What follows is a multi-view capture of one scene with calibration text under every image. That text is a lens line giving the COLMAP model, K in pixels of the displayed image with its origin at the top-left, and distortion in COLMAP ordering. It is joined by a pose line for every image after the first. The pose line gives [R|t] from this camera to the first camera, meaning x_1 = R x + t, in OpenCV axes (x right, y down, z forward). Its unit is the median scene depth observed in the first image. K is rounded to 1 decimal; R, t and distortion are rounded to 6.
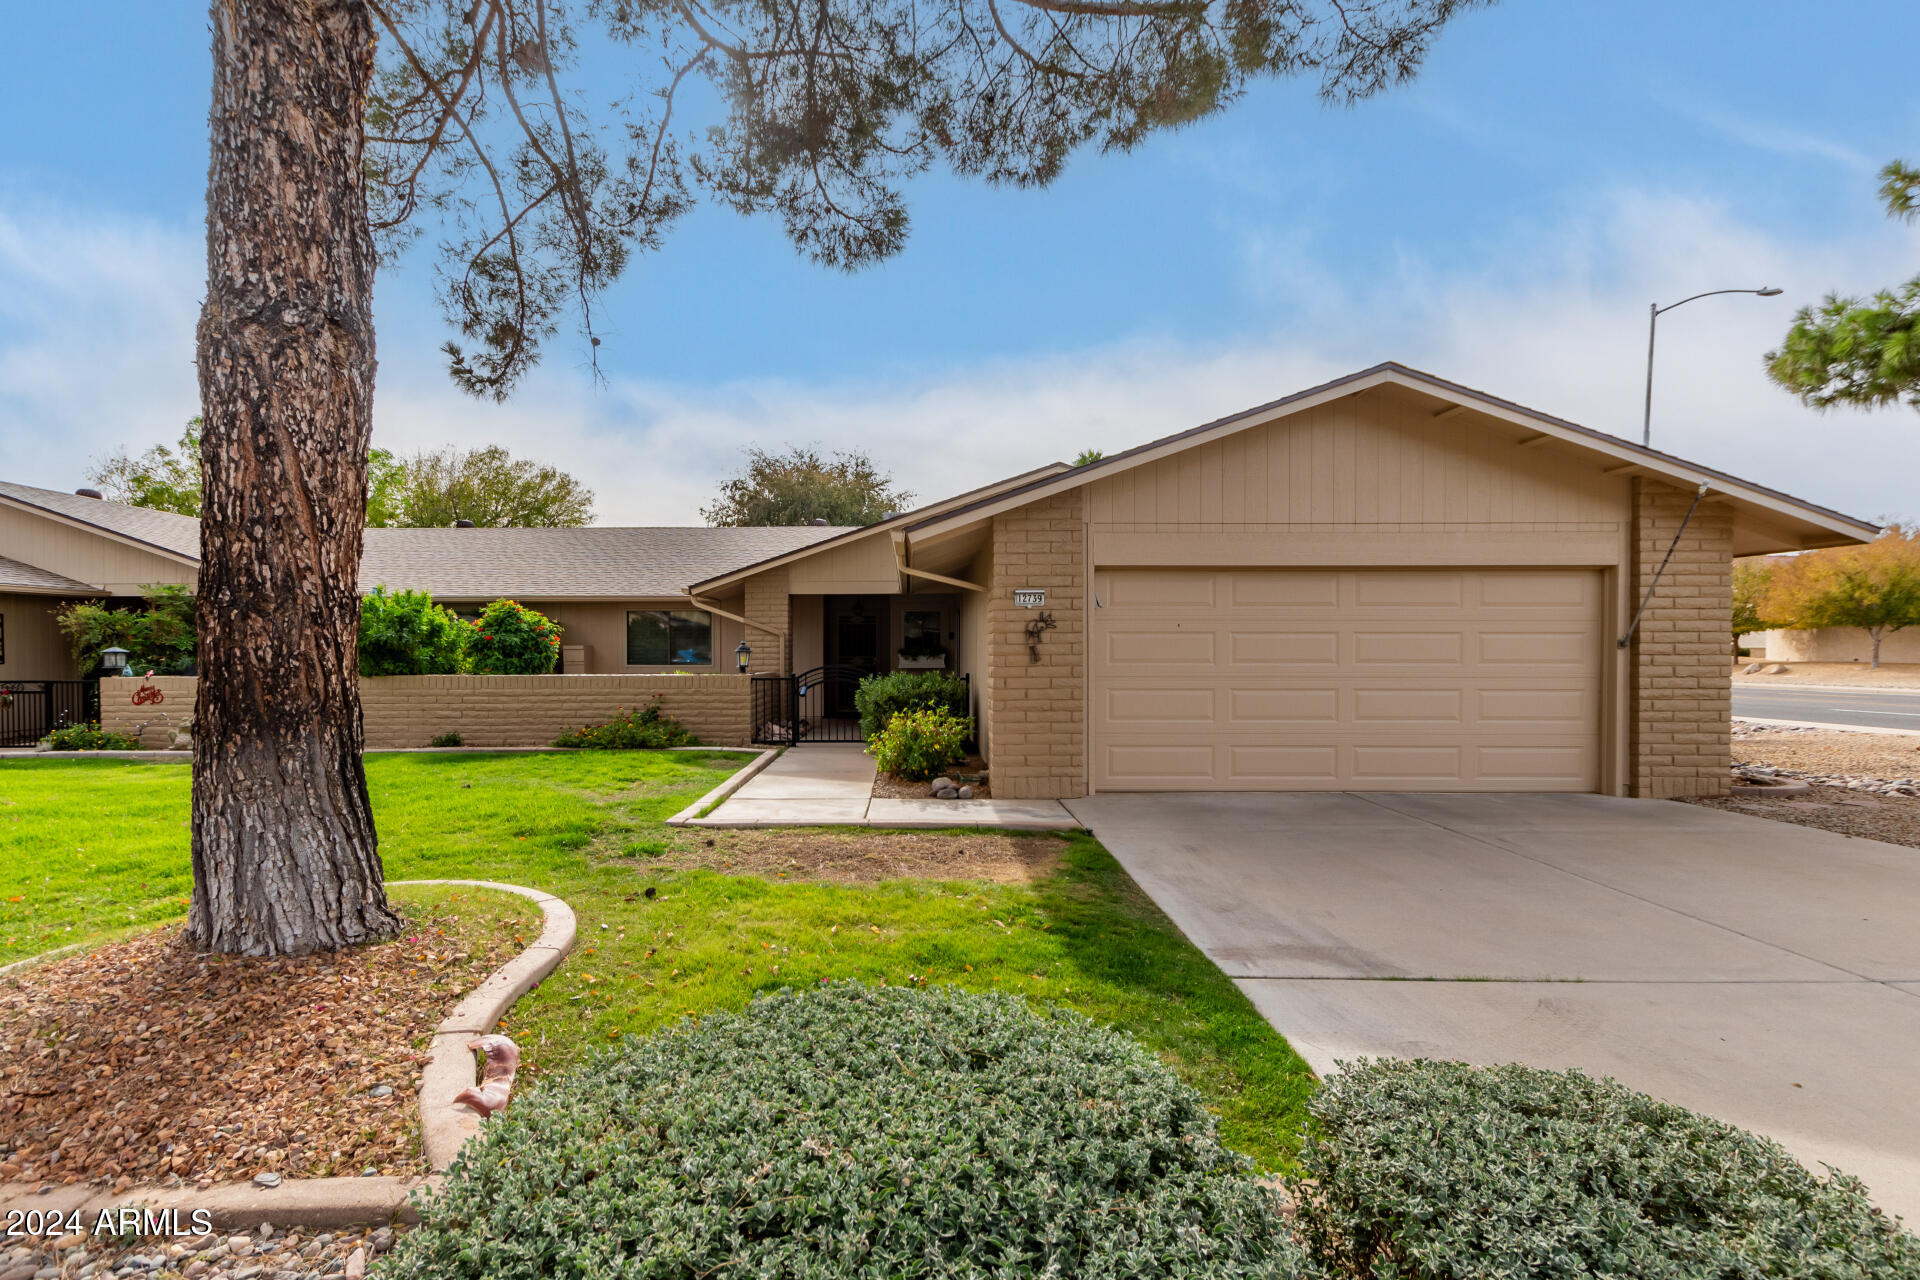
lens RADIAL K [[900.8, 0, 913.4], [0, 900.8, 673.6], [0, 0, 1]] dist [0.000796, 0.000286]
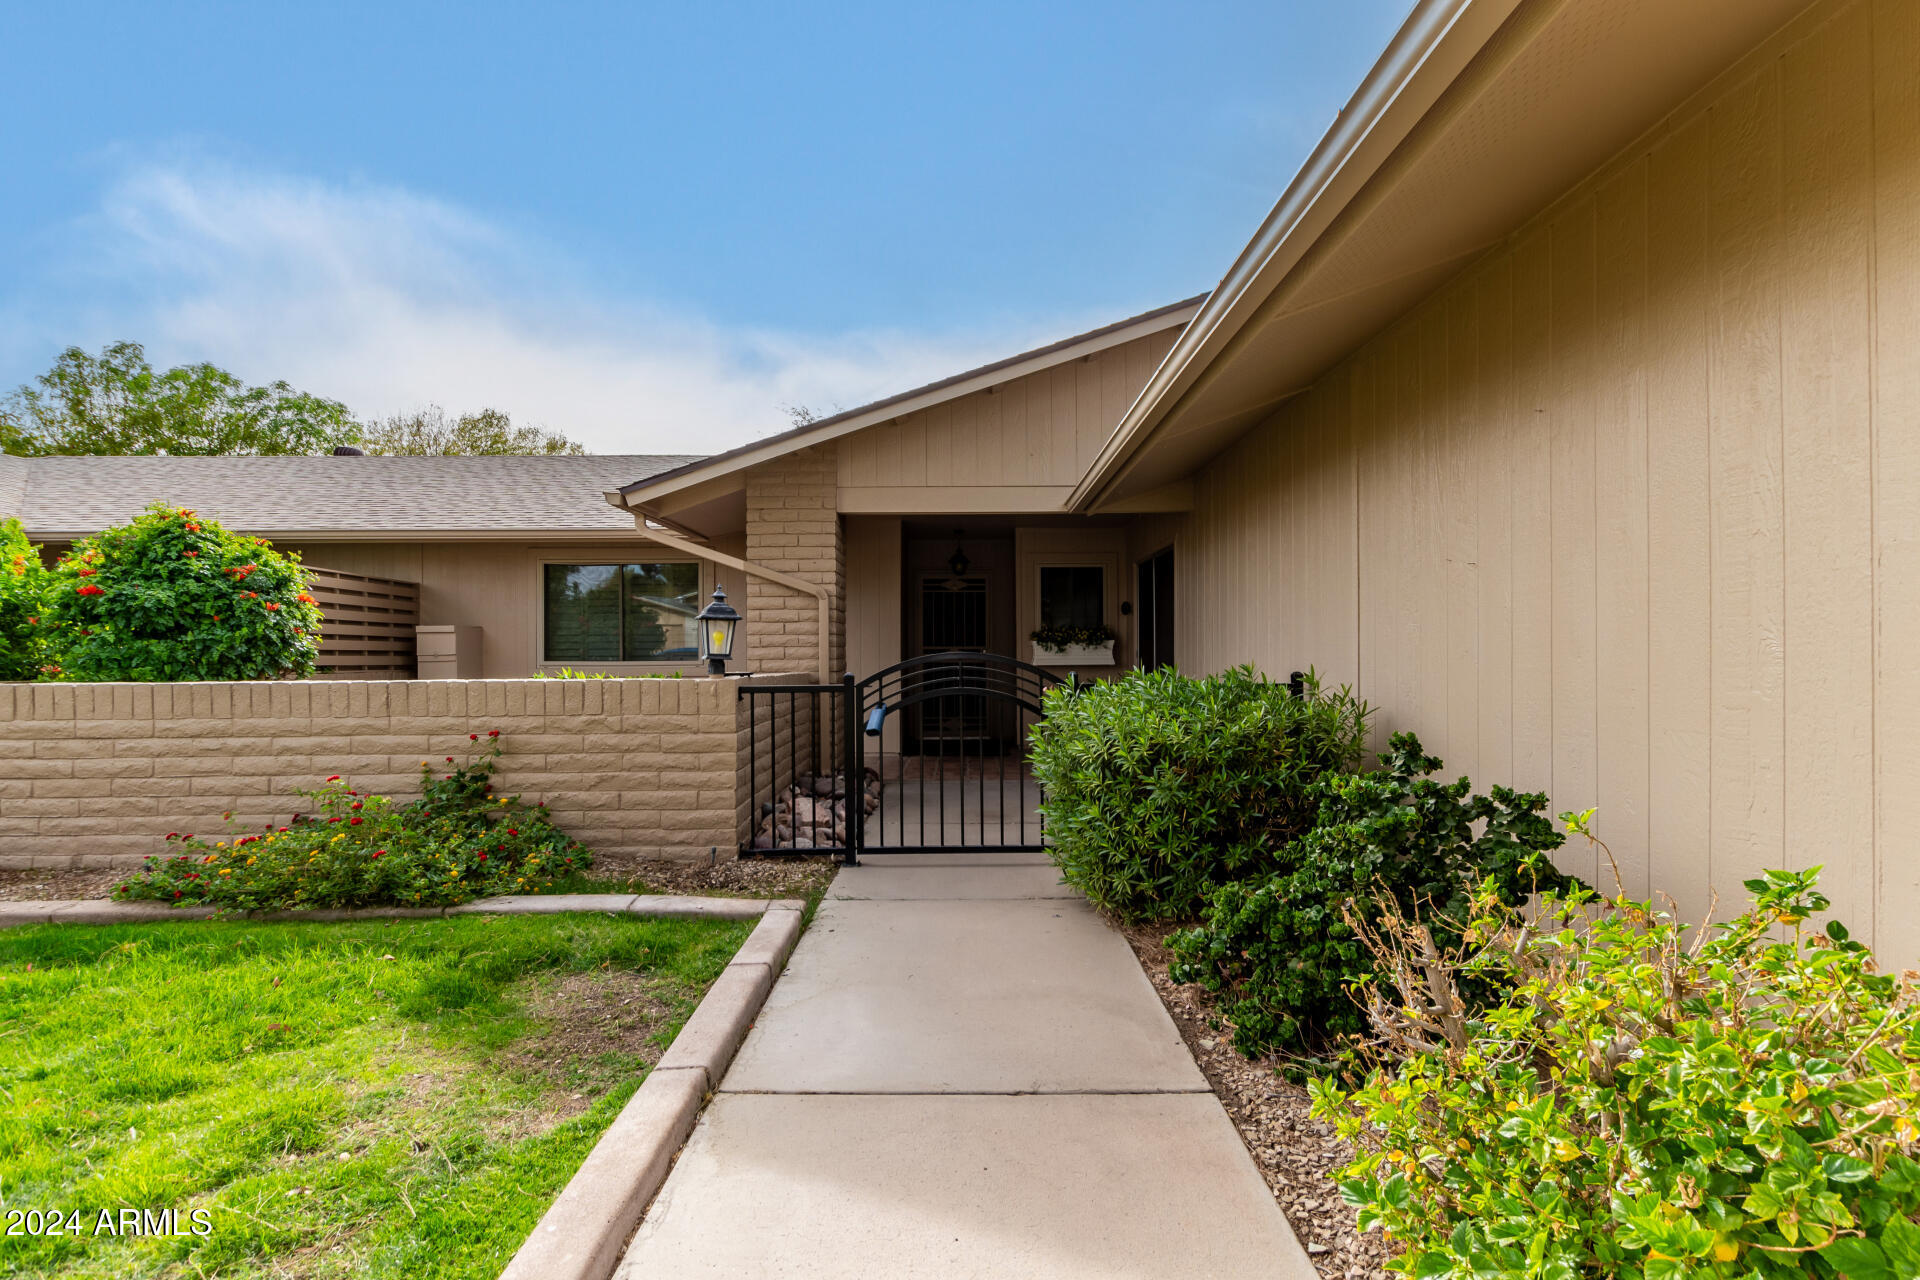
lens RADIAL K [[881.3, 0, 973.3], [0, 881.3, 656.3], [0, 0, 1]] dist [0.003945, -0.000183]
pose [[0.999902, -0.004997, 0.013055, -0.084608], [0.005280, 0.999750, -0.021737, 0.000407], [-0.012944, 0.021804, 0.999678, 0.619316]]
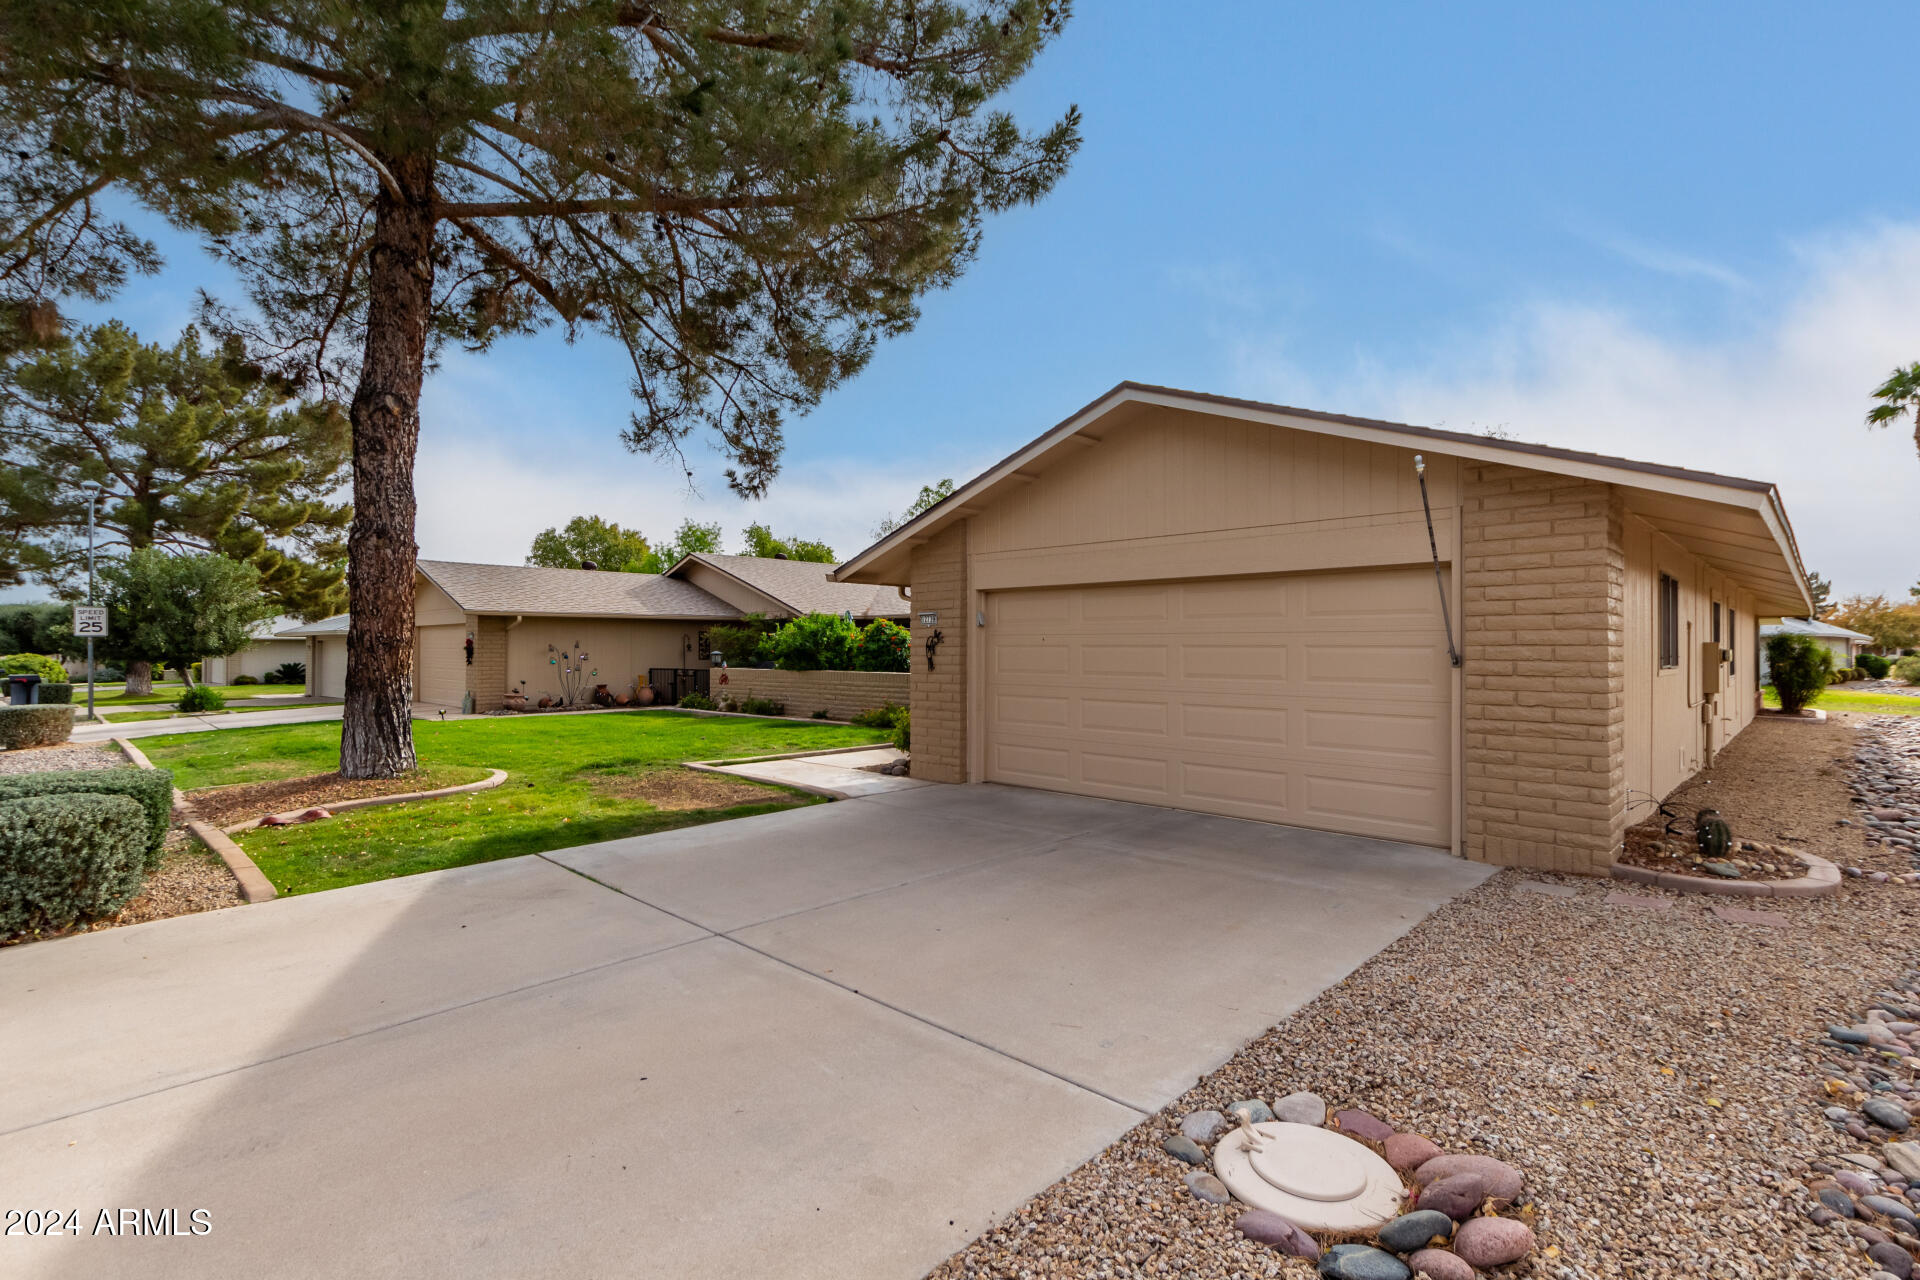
lens RADIAL K [[881.3, 0, 973.3], [0, 881.3, 656.3], [0, 0, 1]] dist [0.003945, -0.000183]
pose [[0.727735, 0.008061, -0.685811, 0.662090], [-0.018692, 0.999793, -0.008082, -0.015001], [0.685603, 0.018701, 0.727735, 0.099401]]
